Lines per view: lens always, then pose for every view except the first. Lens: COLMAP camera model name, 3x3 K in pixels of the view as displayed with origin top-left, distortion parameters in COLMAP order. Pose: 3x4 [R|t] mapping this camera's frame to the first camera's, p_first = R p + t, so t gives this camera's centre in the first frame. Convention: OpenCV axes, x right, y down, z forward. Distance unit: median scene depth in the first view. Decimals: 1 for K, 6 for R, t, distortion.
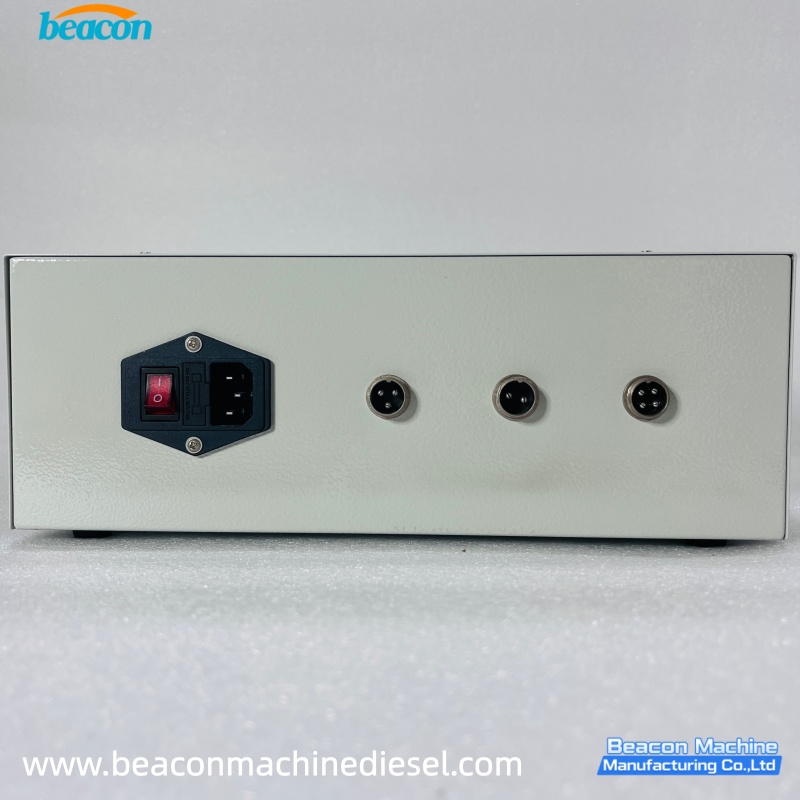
lens RADIAL K [[805.8, 0, 400.0], [0, 805.8, 400.0], [0, 0, 1]] dist [0.156436, -0.661792]
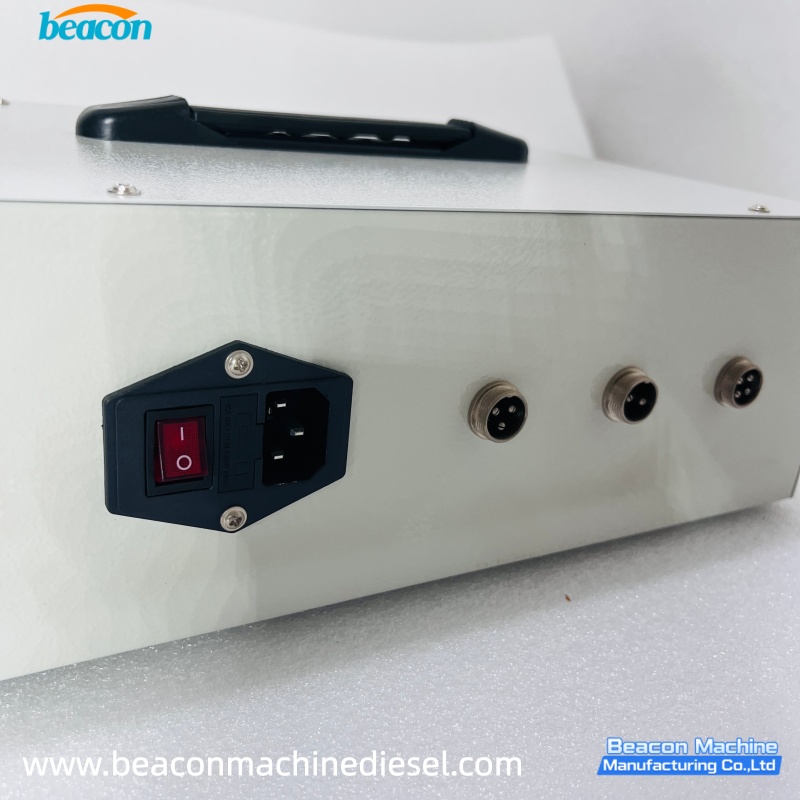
lens RADIAL K [[805.8, 0, 400.0], [0, 805.8, 400.0], [0, 0, 1]] dist [0.156436, -0.661792]
pose [[0.855266, -0.106906, 0.507041, -0.449684], [-0.081407, 0.938617, 0.335217, -0.246232], [-0.511754, -0.327977, 0.794065, 0.476660]]
